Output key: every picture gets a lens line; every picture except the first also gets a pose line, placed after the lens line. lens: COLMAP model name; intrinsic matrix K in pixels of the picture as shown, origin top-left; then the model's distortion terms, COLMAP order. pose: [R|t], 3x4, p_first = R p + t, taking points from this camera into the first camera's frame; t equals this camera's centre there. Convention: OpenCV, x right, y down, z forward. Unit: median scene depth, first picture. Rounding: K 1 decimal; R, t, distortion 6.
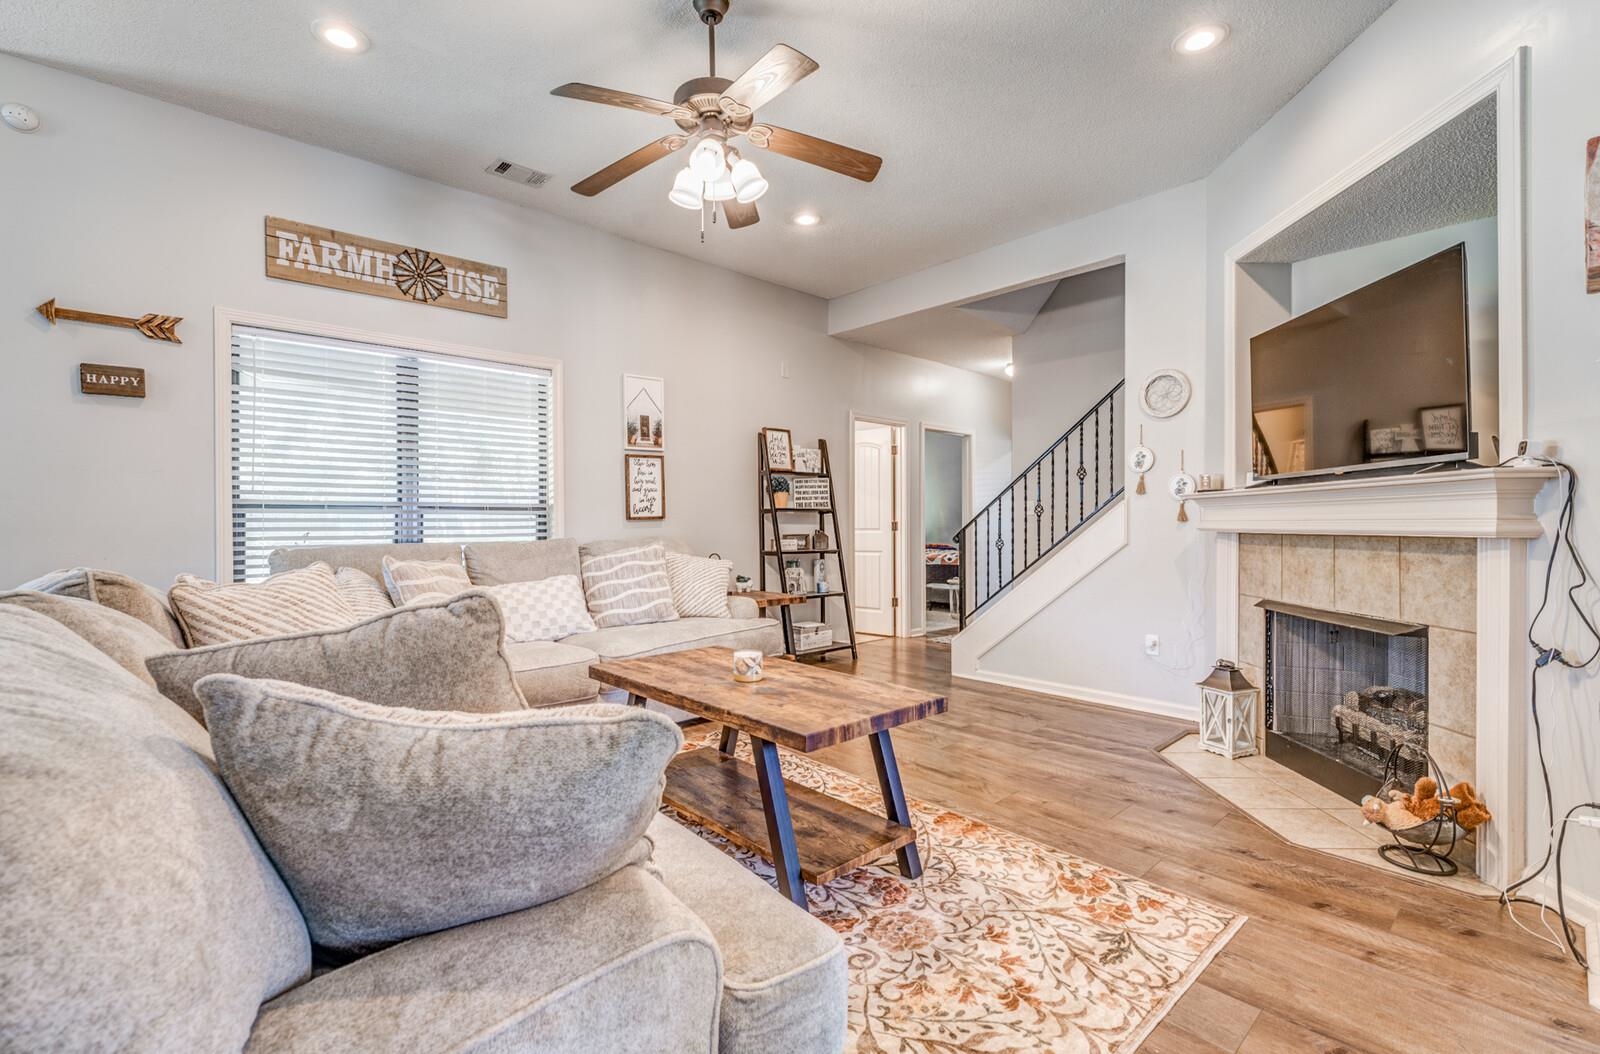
lens RADIAL K [[697.9, 0, 788.3], [0, 697.9, 527.1], [0, 0, 1]] dist [-0.014759, 0.001422]
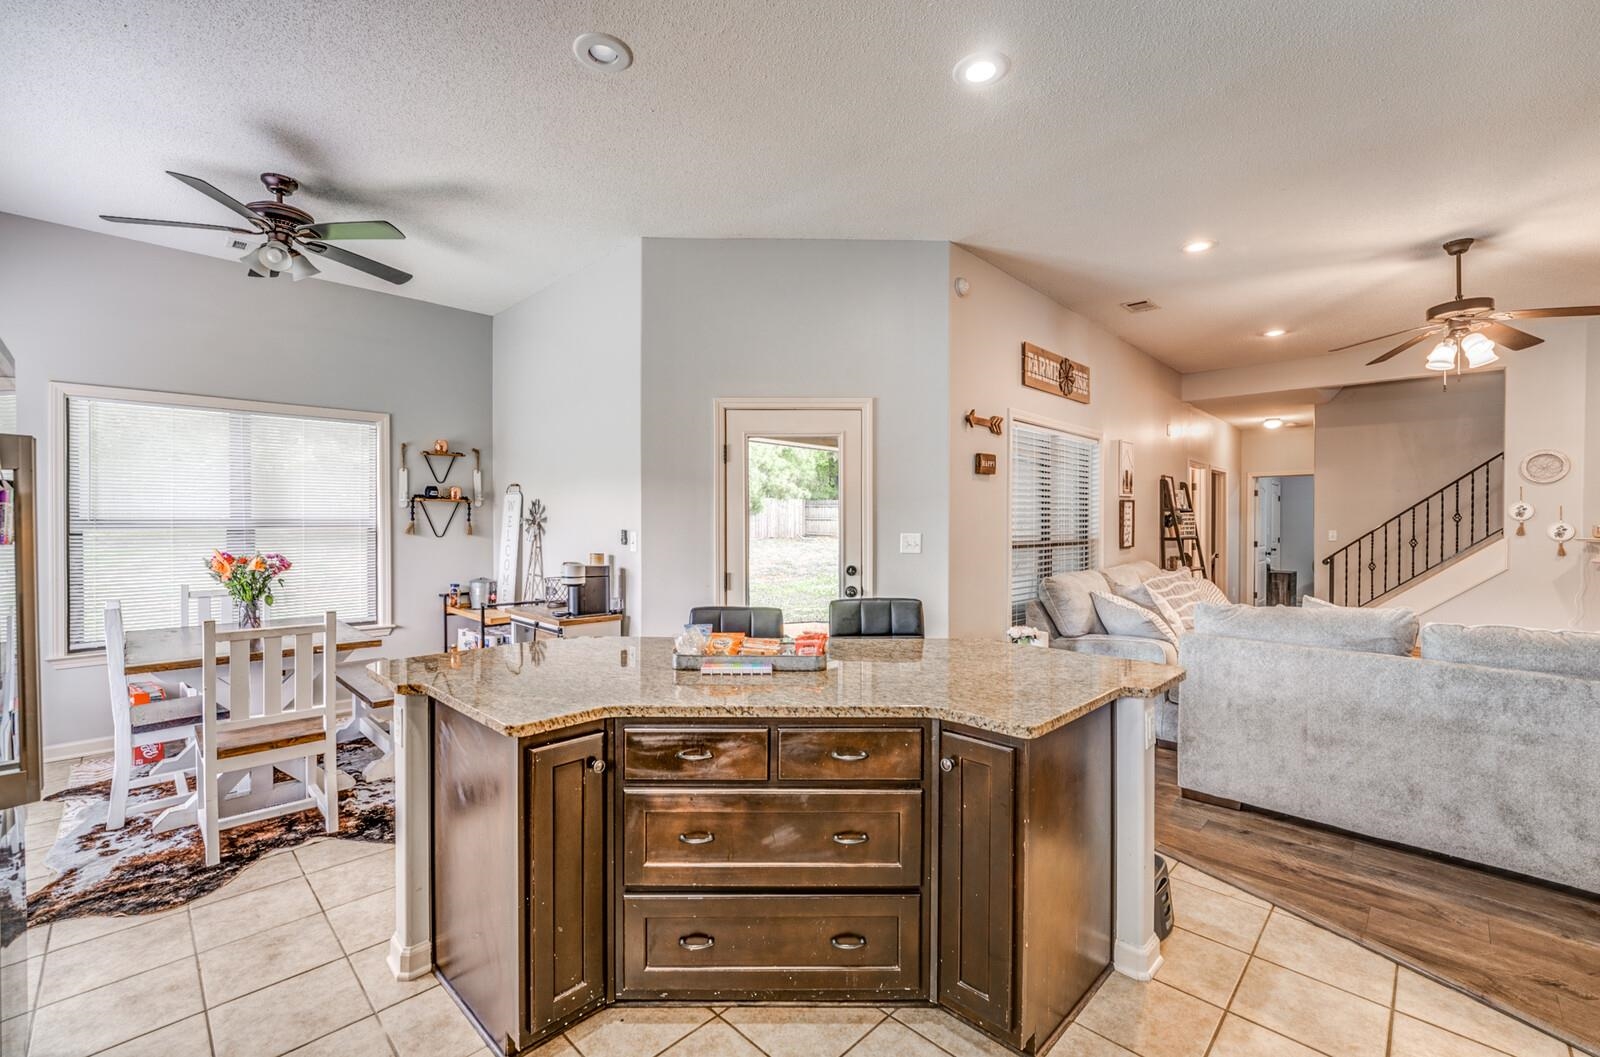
lens RADIAL K [[665.0, 0, 784.5], [0, 665.0, 527.3], [0, 0, 1]] dist [-0.017222, 0.003595]
pose [[0.998932, 0.006379, 0.045755, -1.177788], [-0.006588, 0.999969, 0.004424, -0.065872], [-0.045726, -0.004721, 0.998943, -0.307658]]
